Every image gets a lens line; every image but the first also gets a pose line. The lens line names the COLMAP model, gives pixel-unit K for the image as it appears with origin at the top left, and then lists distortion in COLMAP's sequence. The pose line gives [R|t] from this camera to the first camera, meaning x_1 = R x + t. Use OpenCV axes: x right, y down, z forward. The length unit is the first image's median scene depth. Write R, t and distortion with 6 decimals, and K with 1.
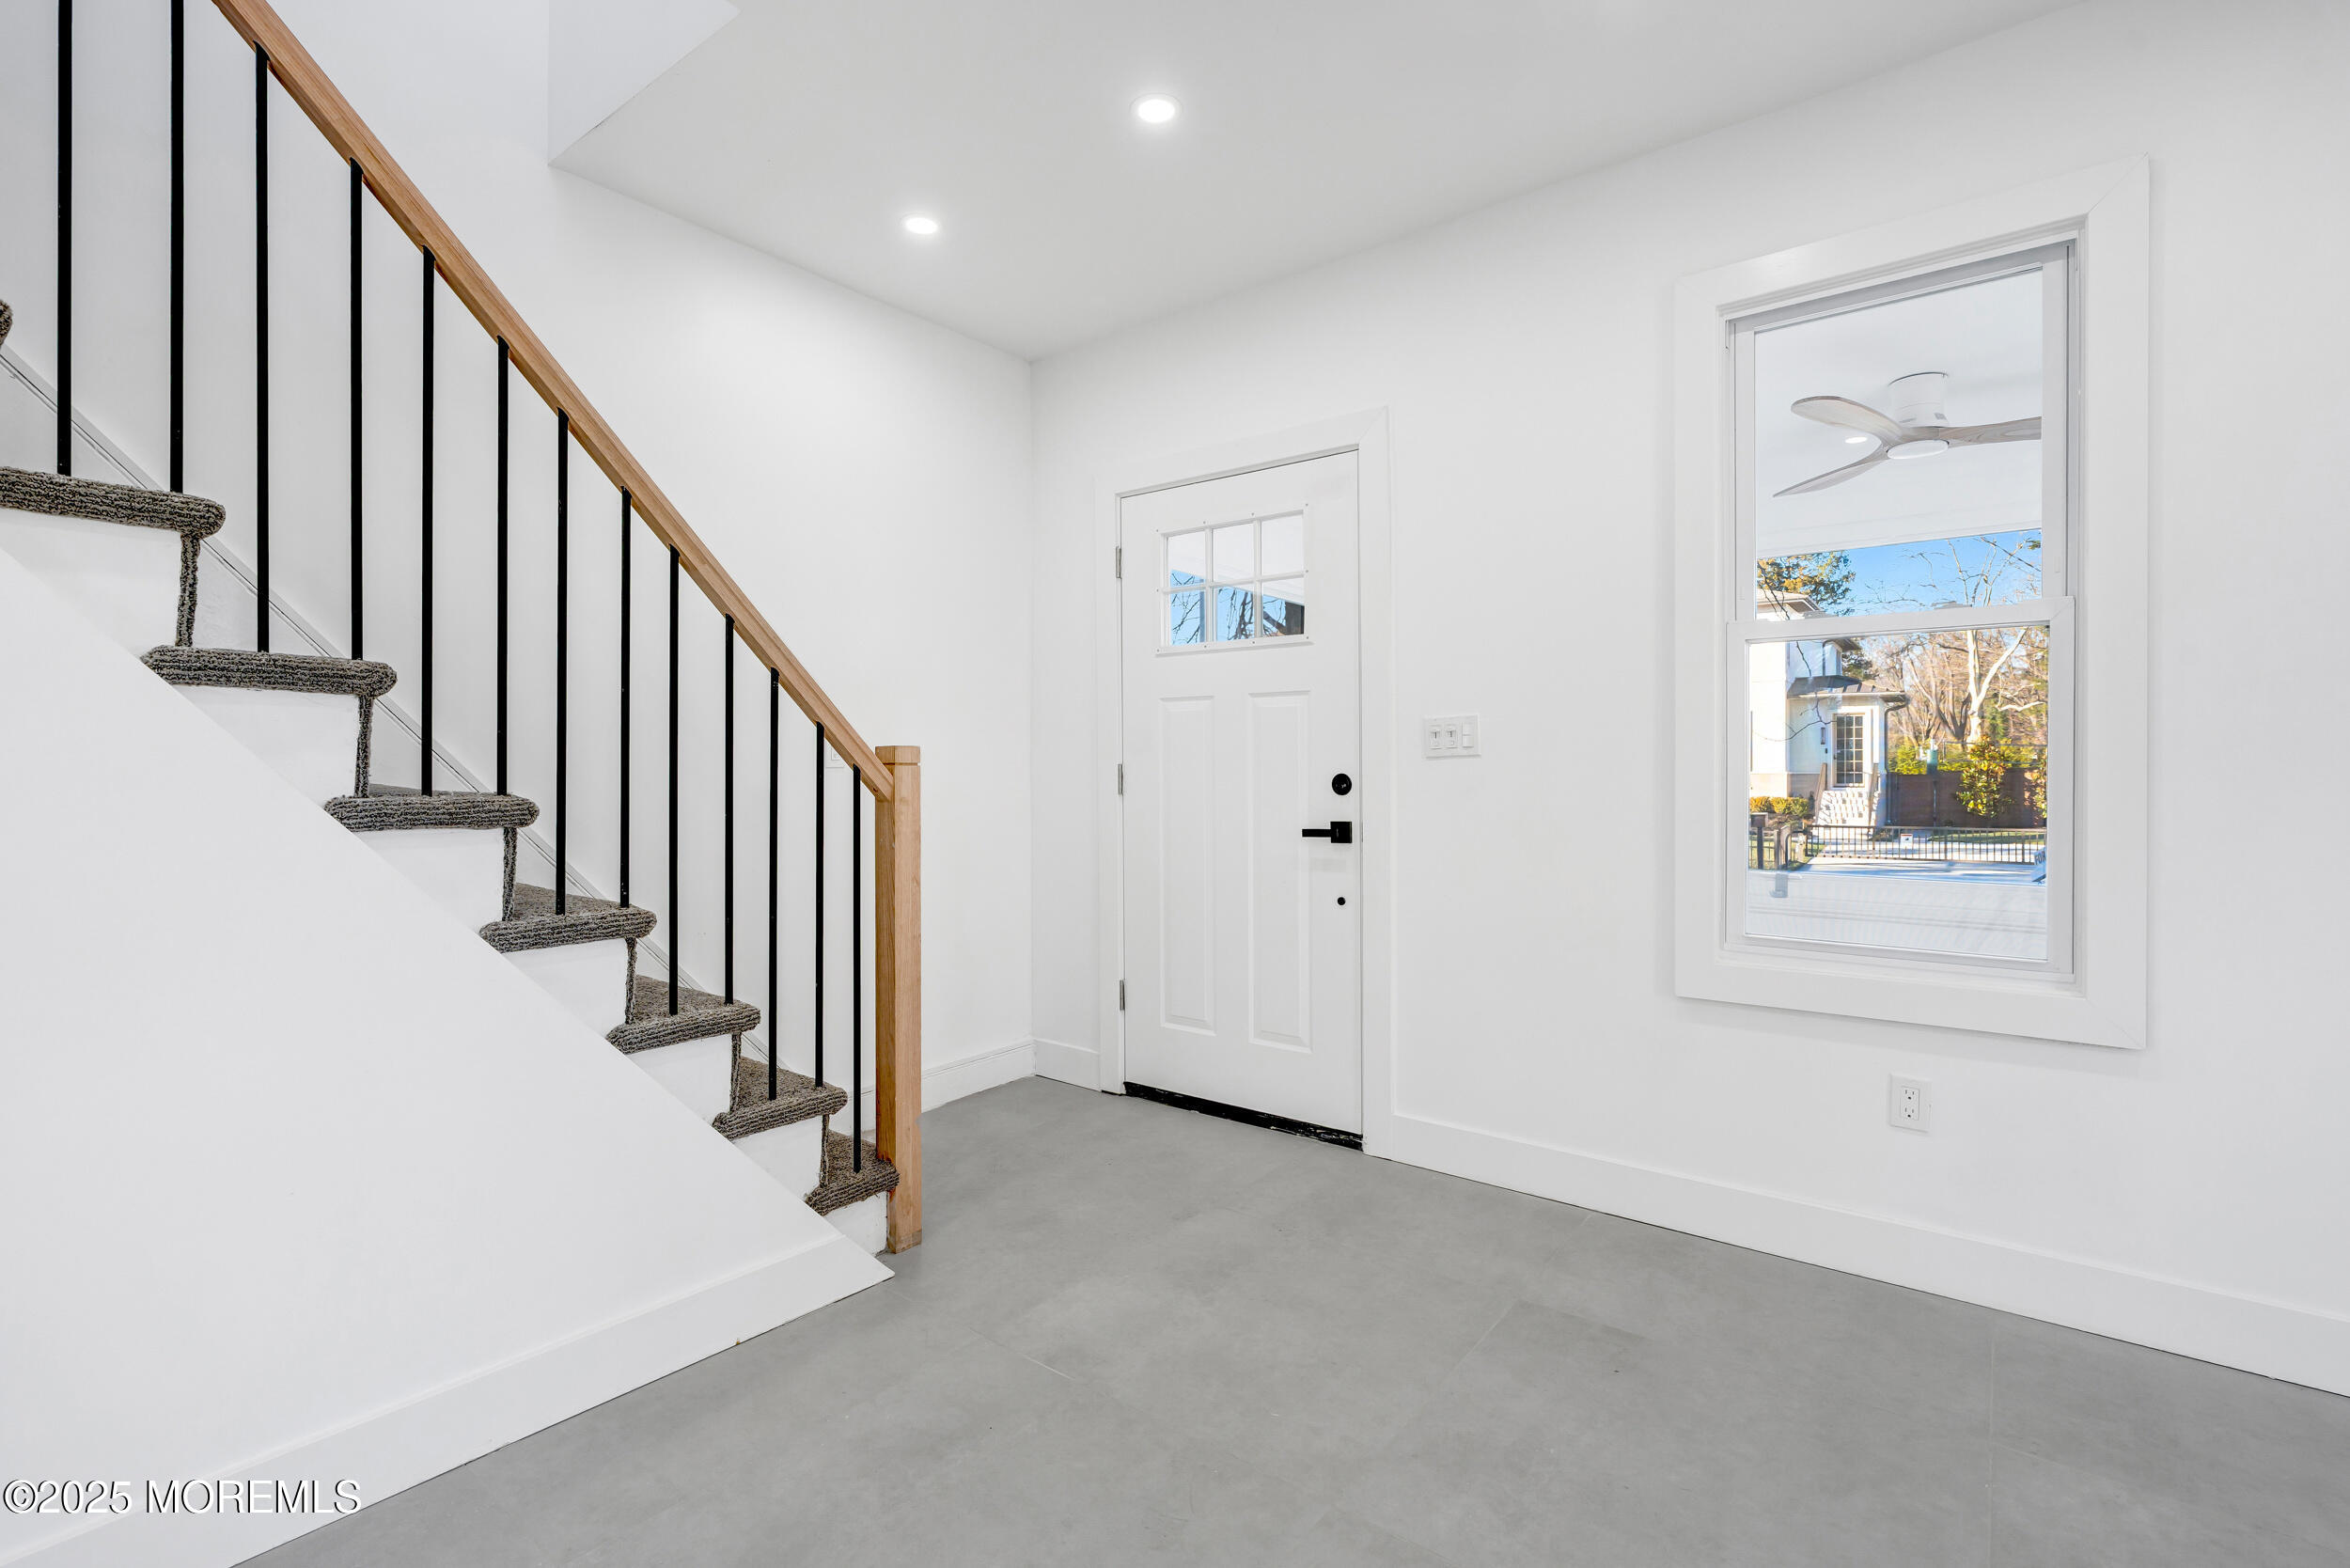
lens RADIAL K [[1080.8, 0, 1150.0], [0, 1080.8, 772.8], [0, 0, 1]] dist [-0.004941, 0.001160]
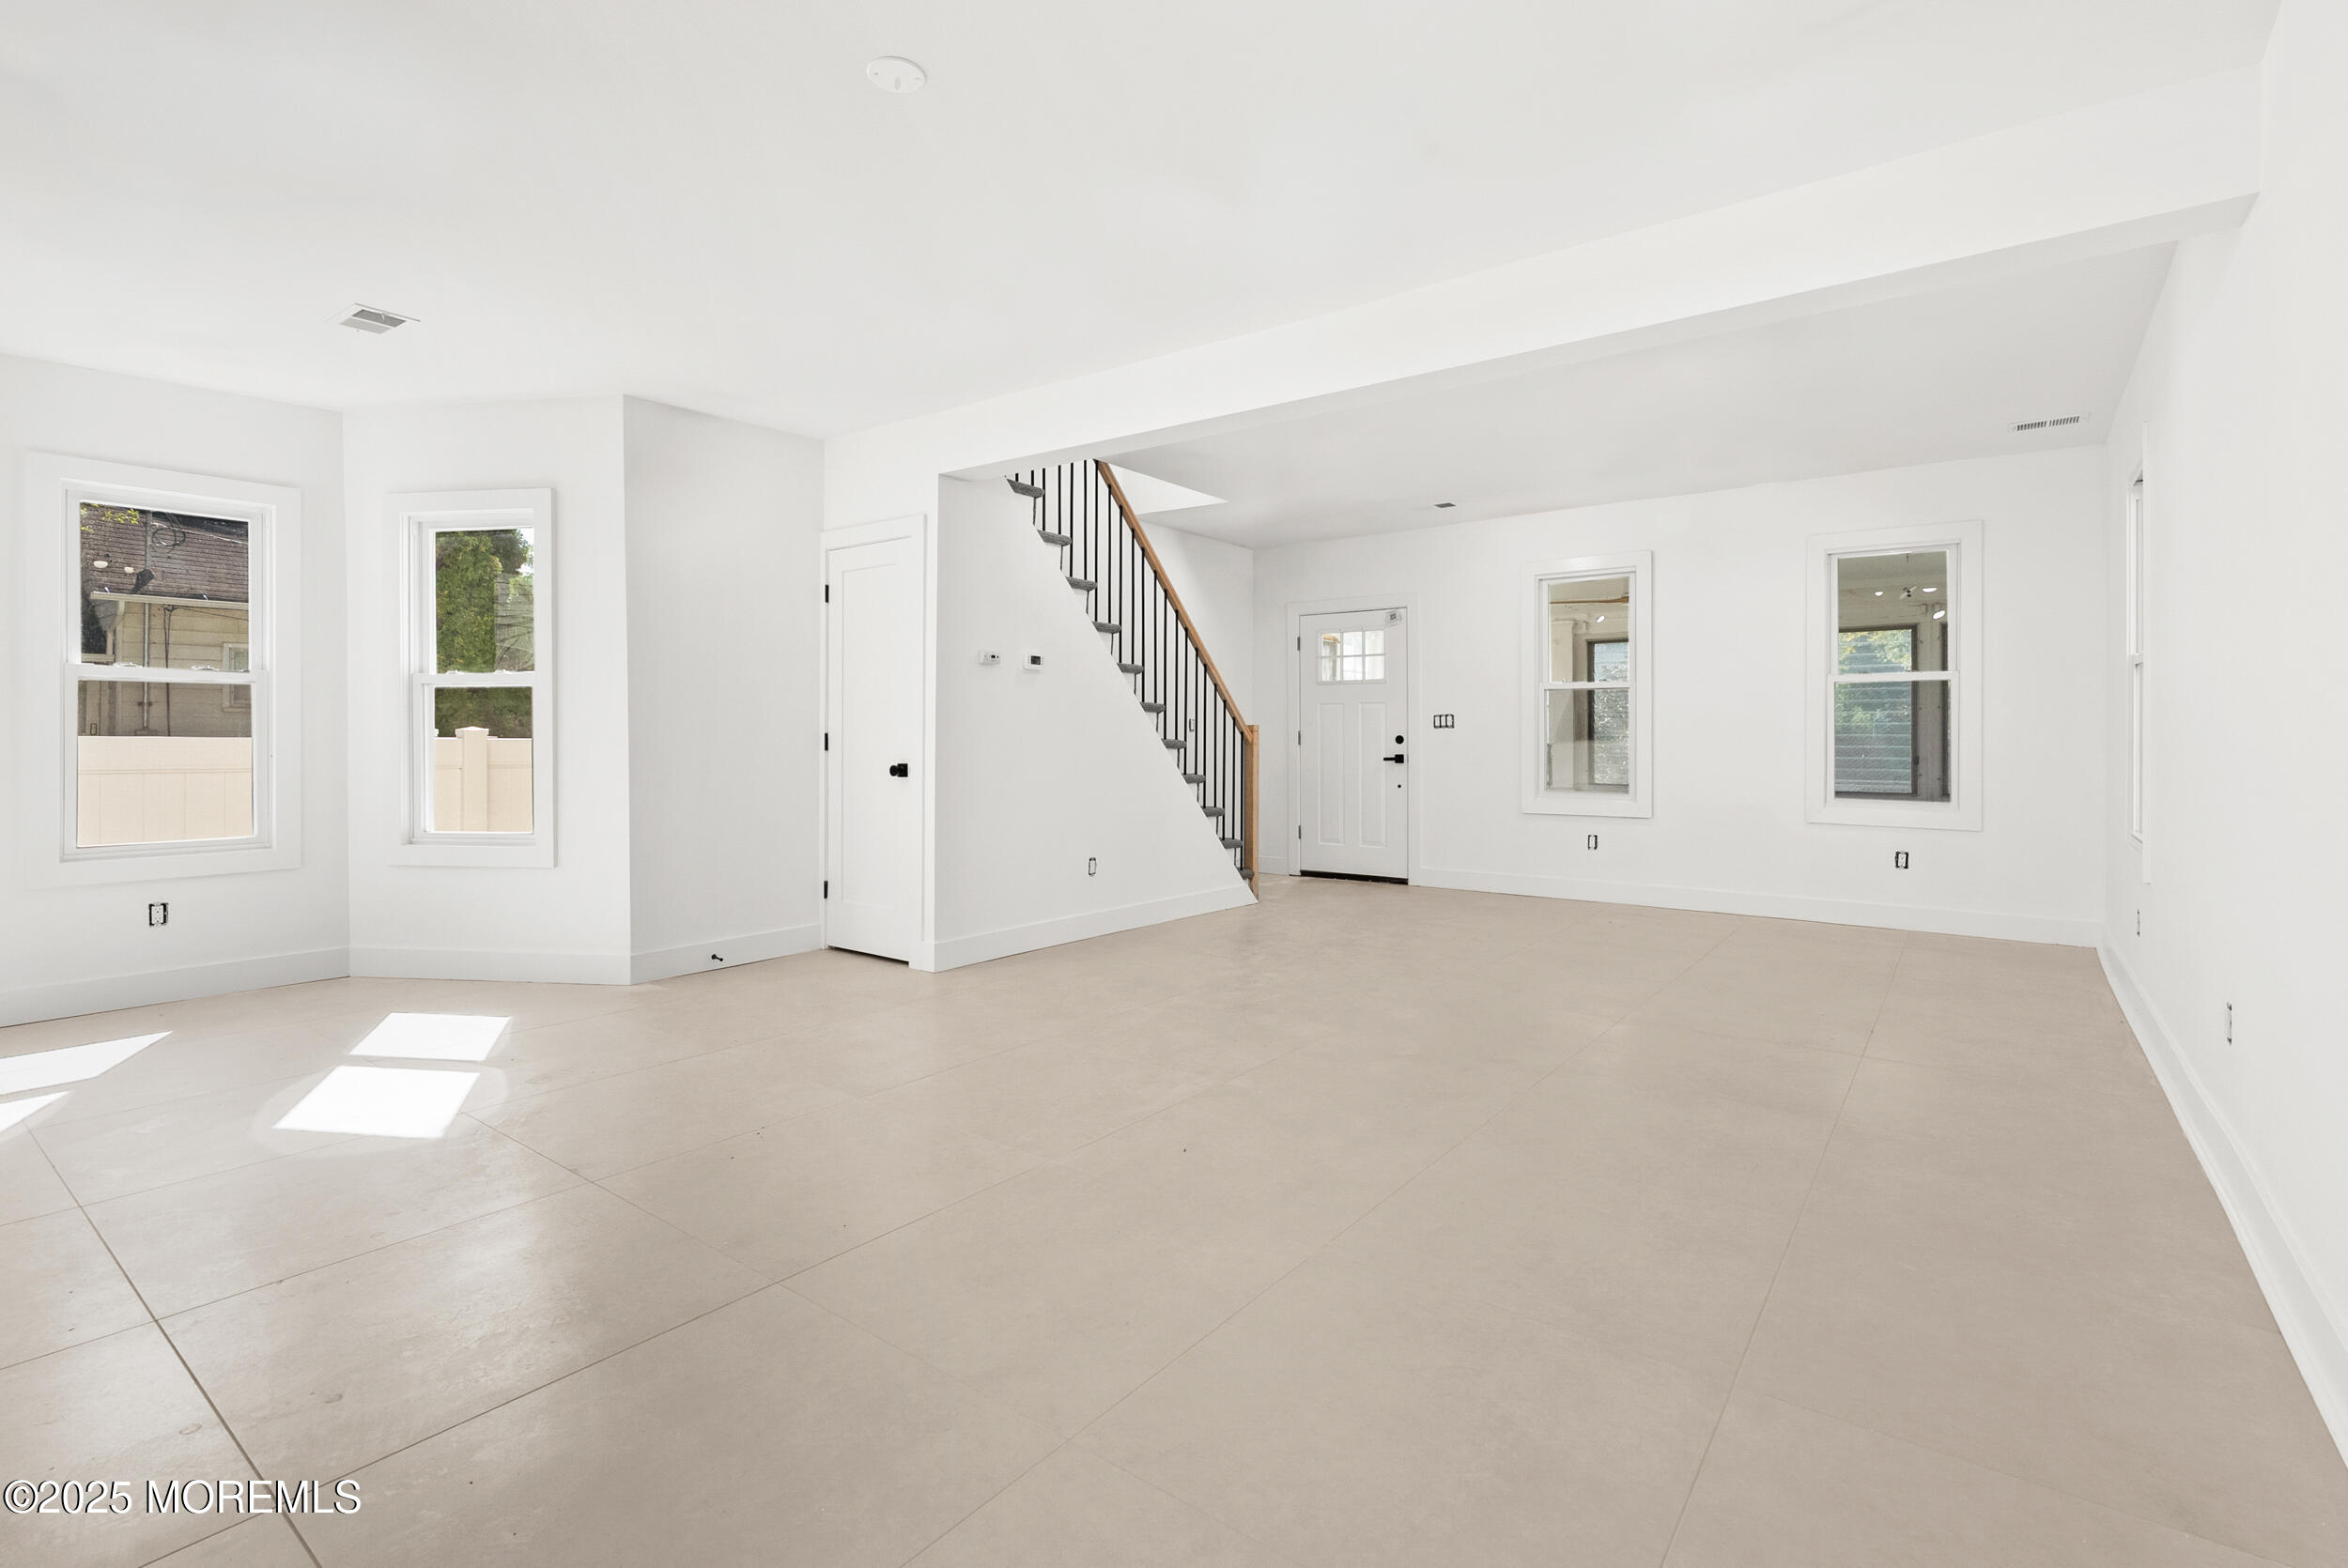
lens RADIAL K [[1079.7, 0, 1164.2], [0, 1079.7, 740.5], [0, 0, 1]] dist [-0.004941, 0.001160]
pose [[0.999577, 0.000453, 0.029072, -0.624954], [-0.000553, 0.999994, 0.003446, 0.005832], [-0.029070, -0.003461, 0.999571, -2.107951]]
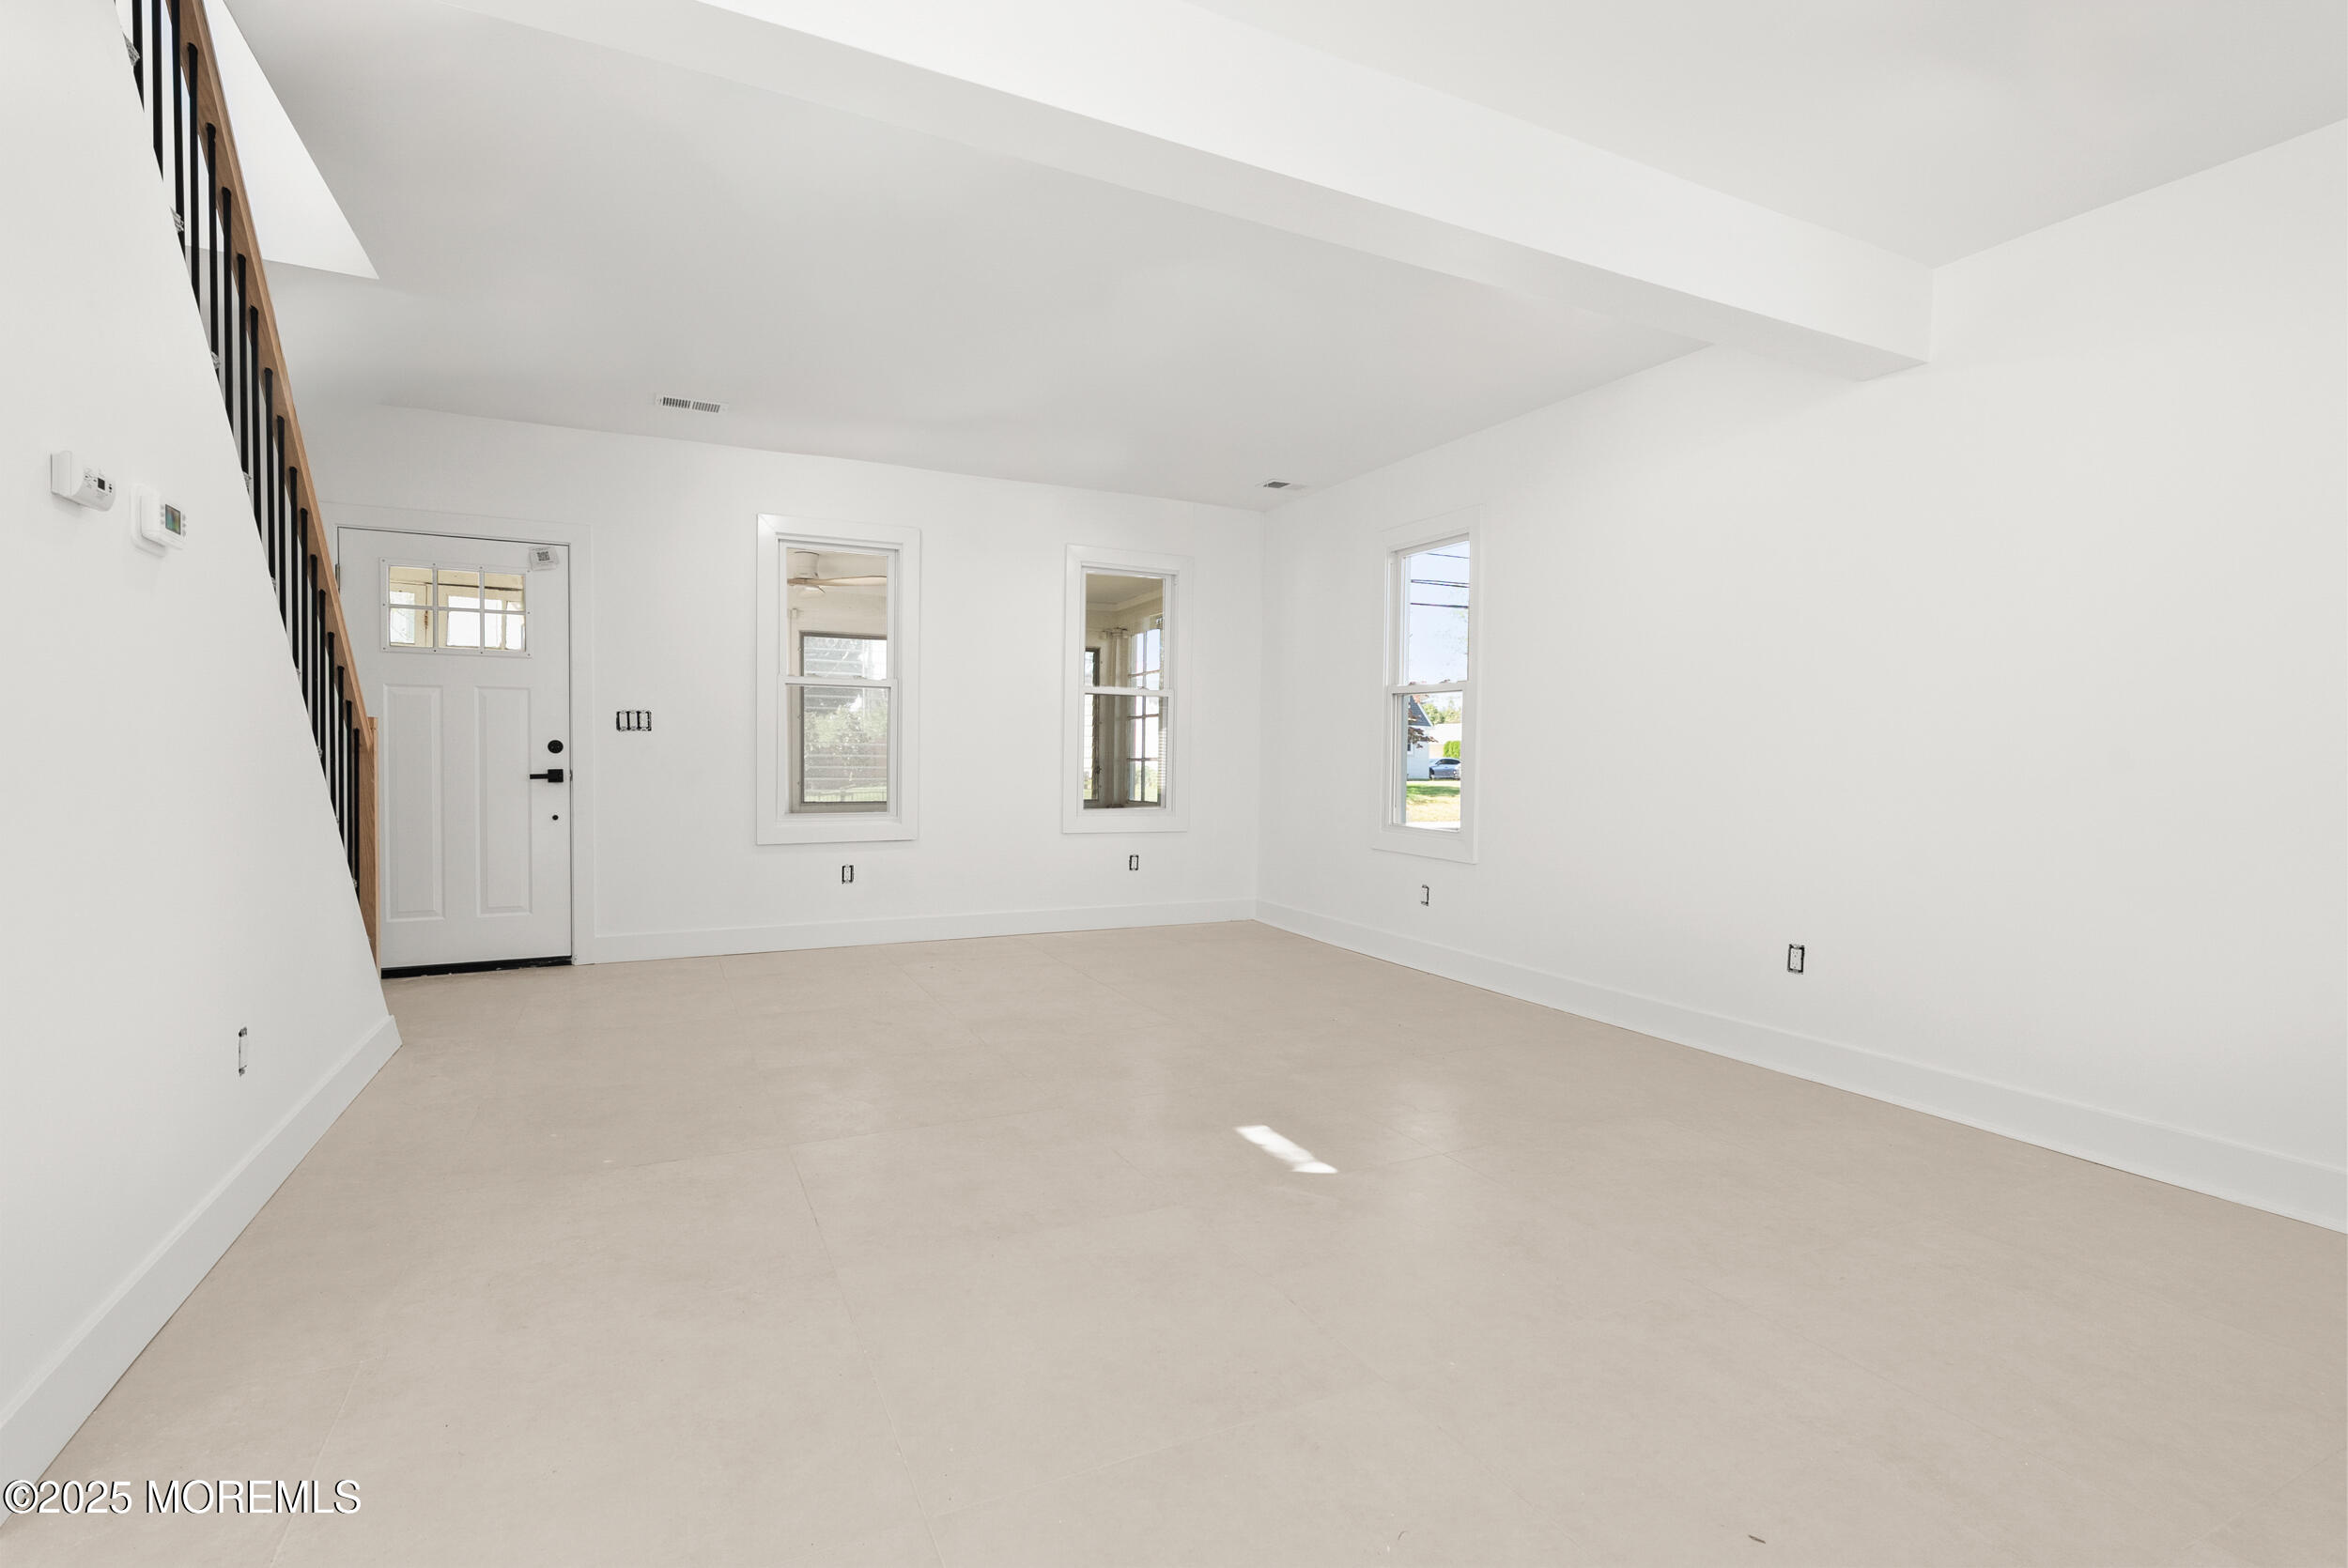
lens RADIAL K [[1079.7, 0, 1182.1], [0, 1079.7, 782.9], [0, 0, 1]] dist [-0.004941, 0.001160]
pose [[0.422901, -0.021335, 0.905924, -1.281190], [-0.007578, 0.999605, 0.027079, 0.019801], [-0.906144, -0.018317, 0.422573, -0.792952]]
